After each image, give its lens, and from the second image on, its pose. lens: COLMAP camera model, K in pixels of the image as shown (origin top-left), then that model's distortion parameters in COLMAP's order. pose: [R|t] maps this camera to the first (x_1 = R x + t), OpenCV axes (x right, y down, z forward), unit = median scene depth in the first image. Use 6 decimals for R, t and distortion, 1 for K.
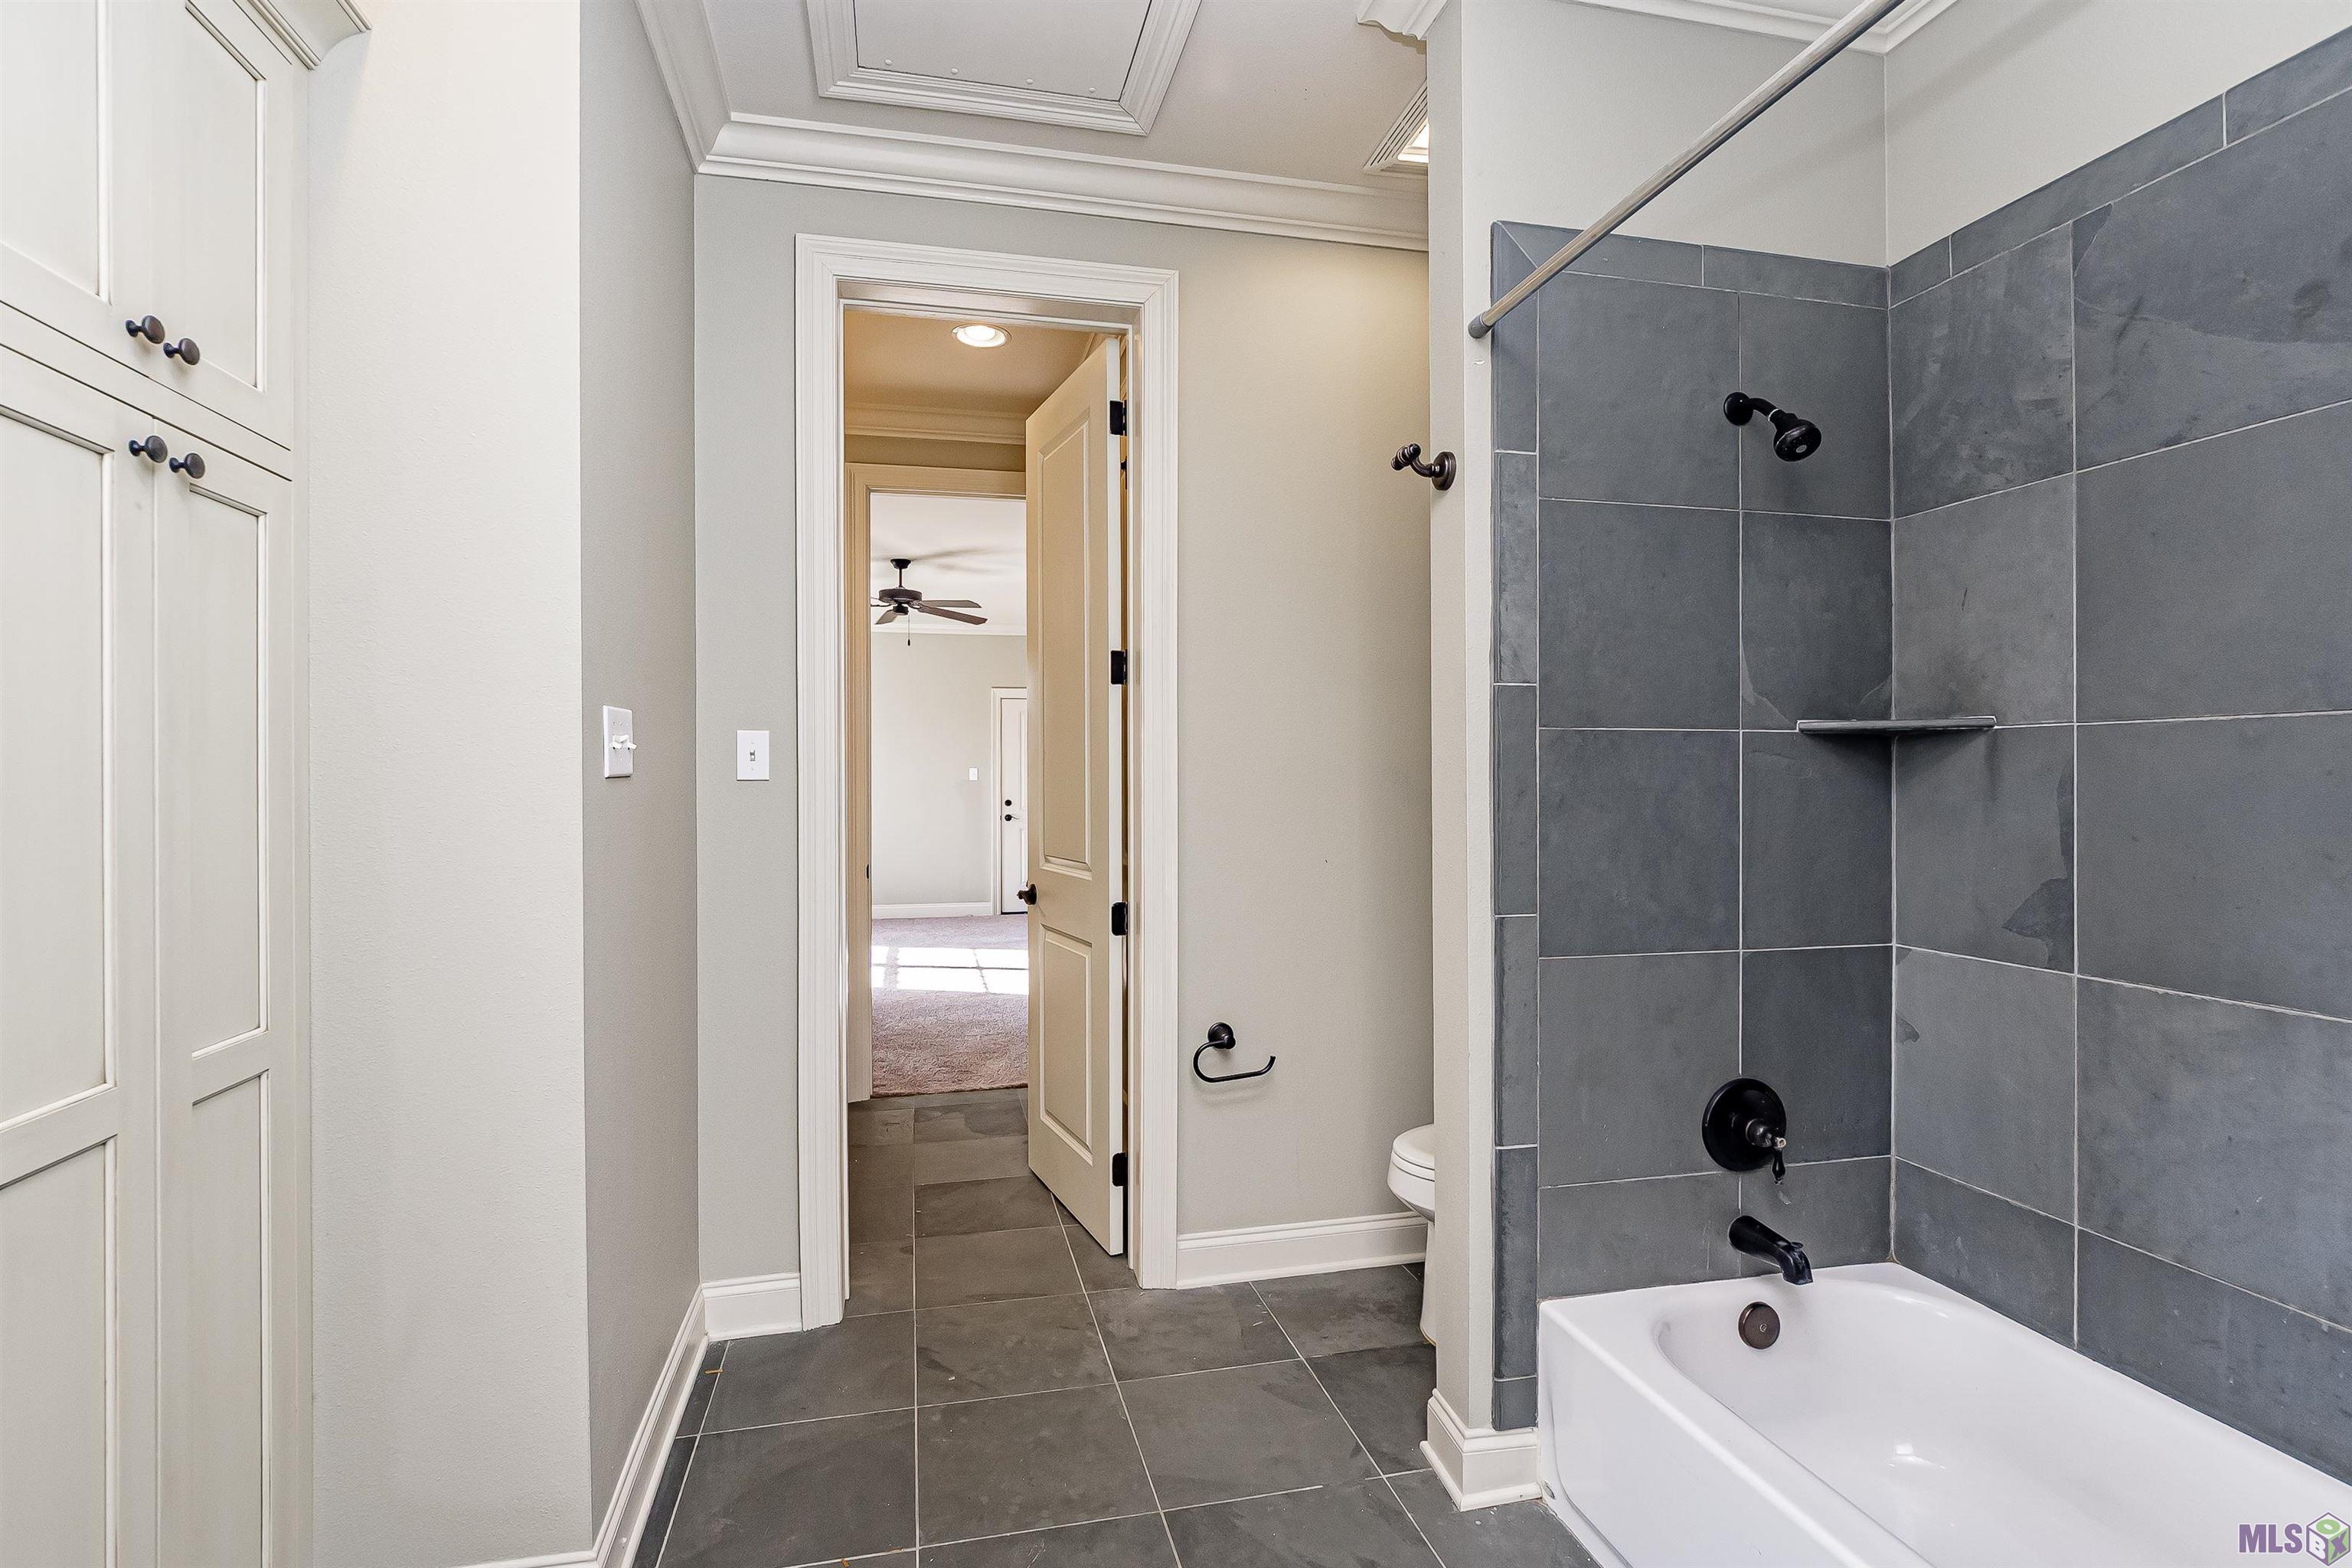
lens RADIAL K [[1053.2, 0, 1163.7], [0, 1053.2, 782.1], [0, 0, 1]] dist [-0.001744, -0.000701]
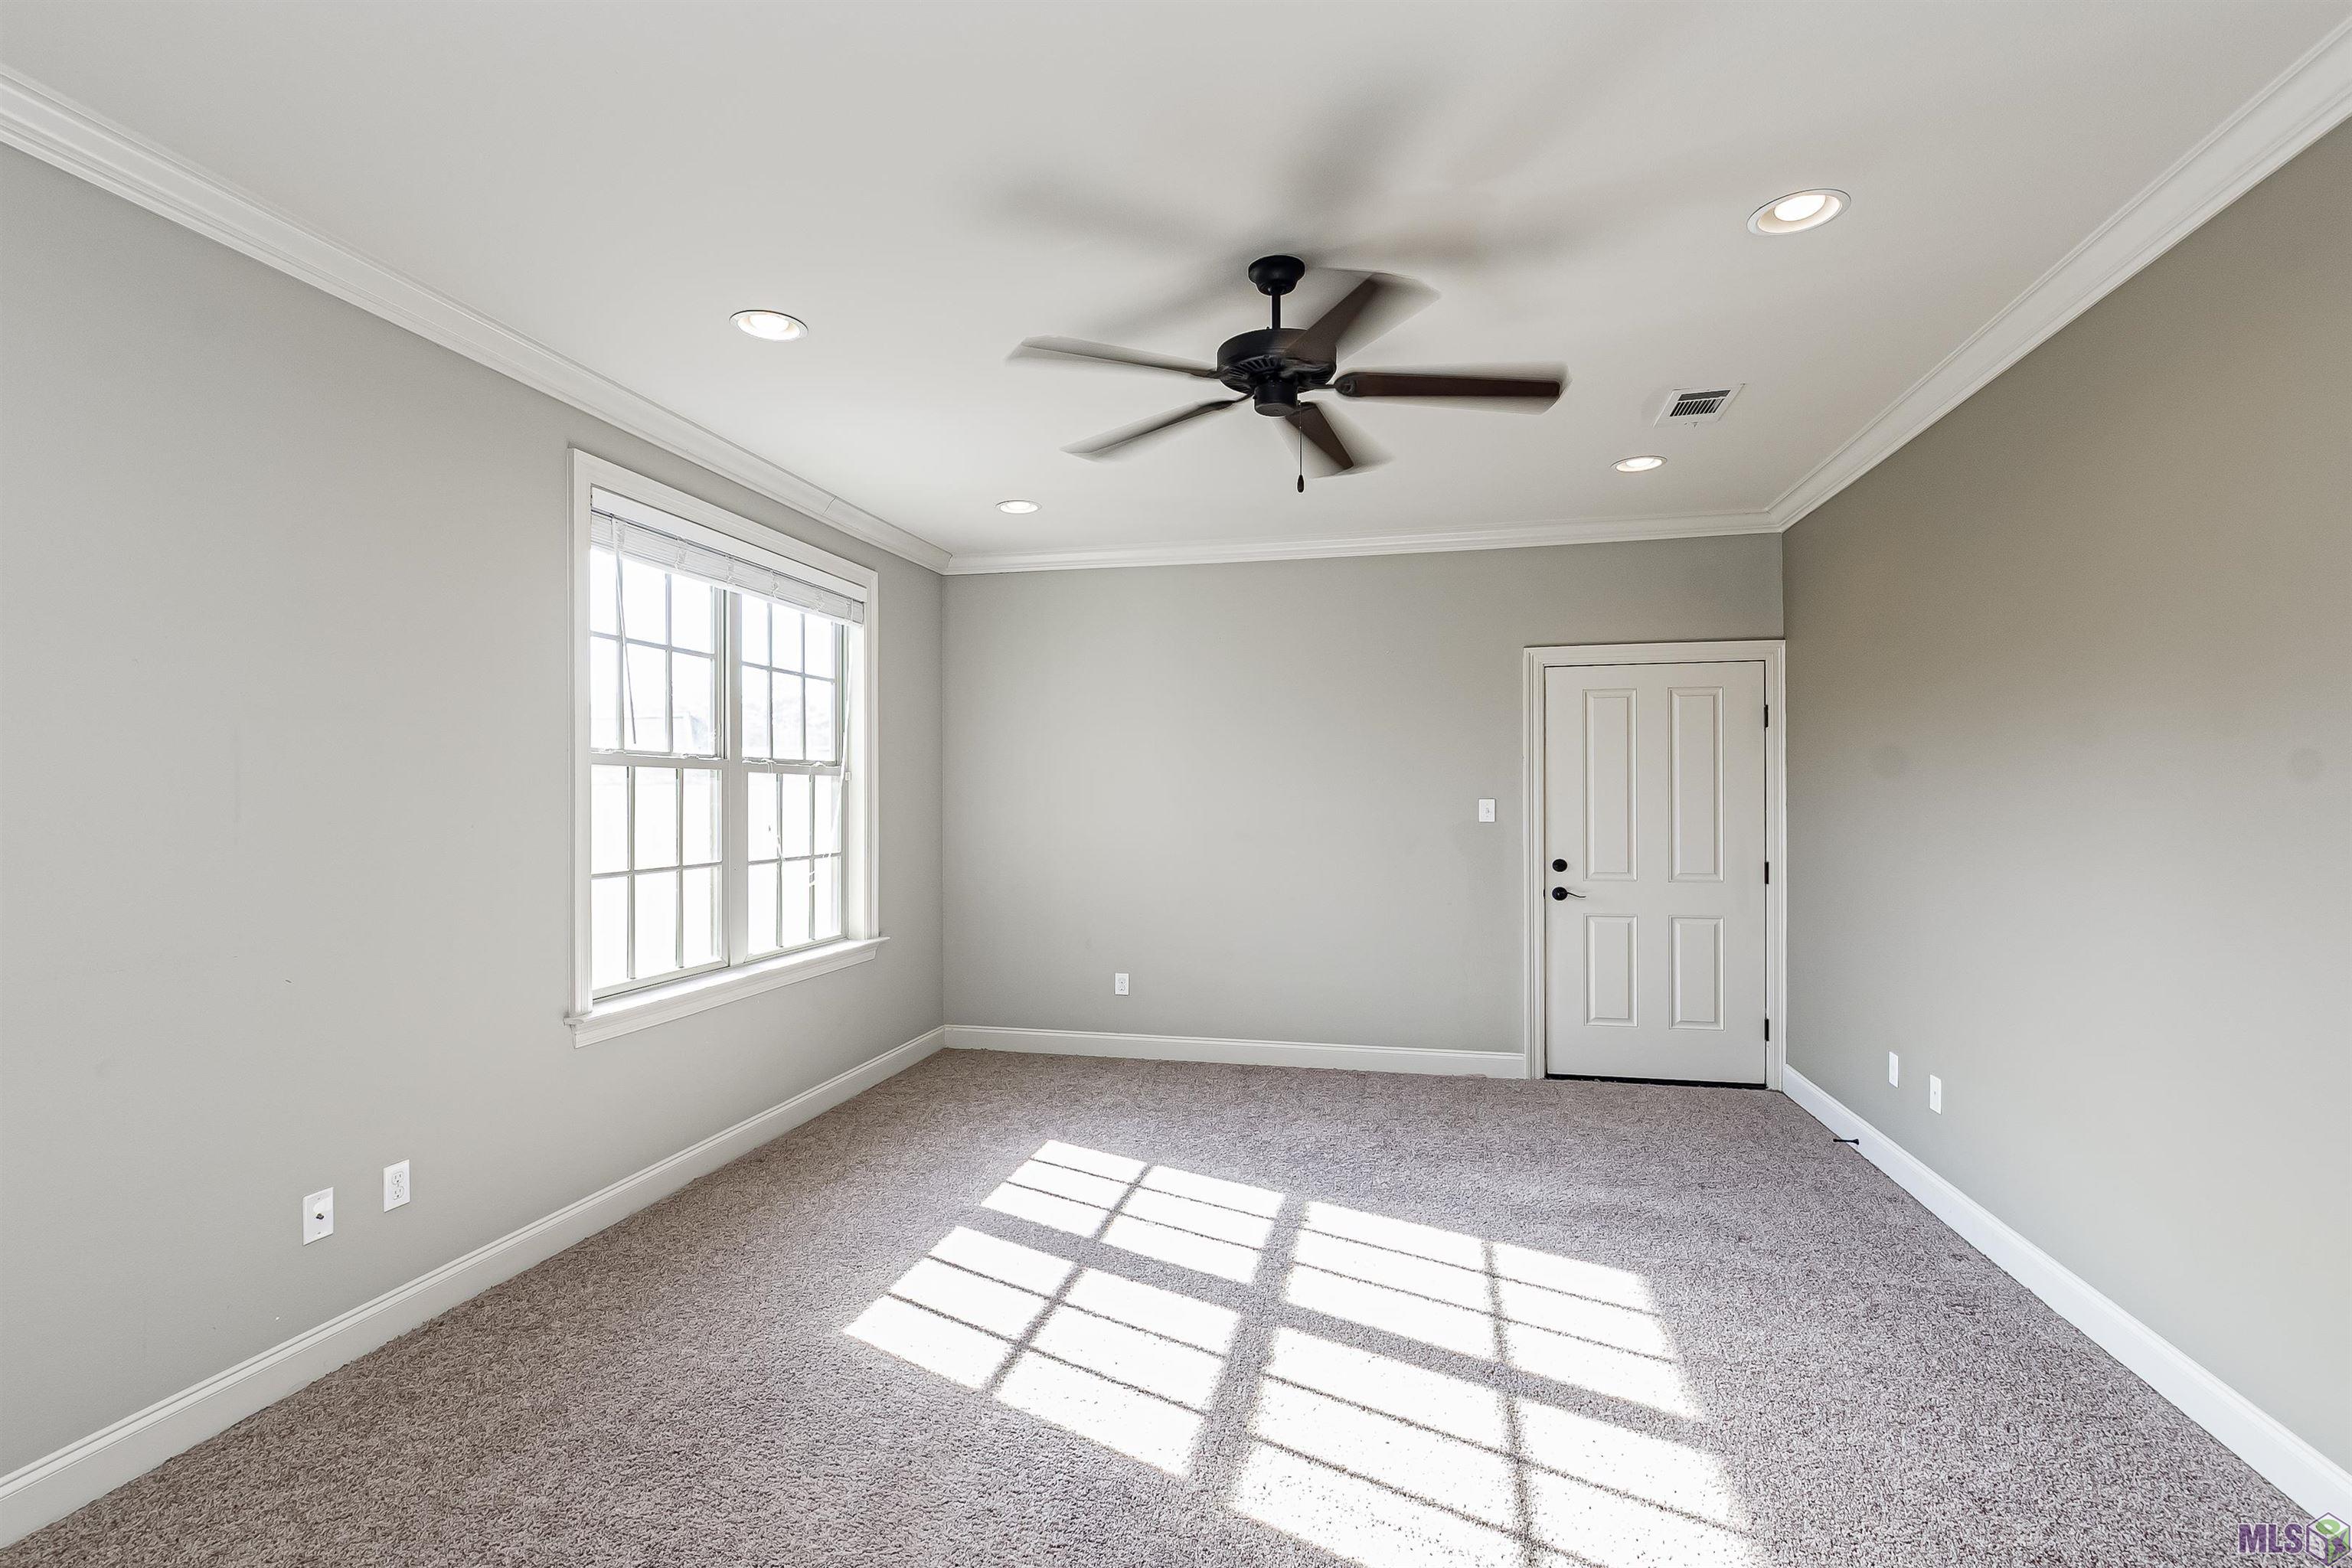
lens RADIAL K [[1053.2, 0, 1166.7], [0, 1053.2, 786.6], [0, 0, 1]] dist [-0.001744, -0.000701]
pose [[0.888850, -0.009654, -0.458097, -0.084224], [0.005763, 0.999934, -0.009891, -0.013110], [0.458162, 0.006152, 0.888847, 0.472610]]
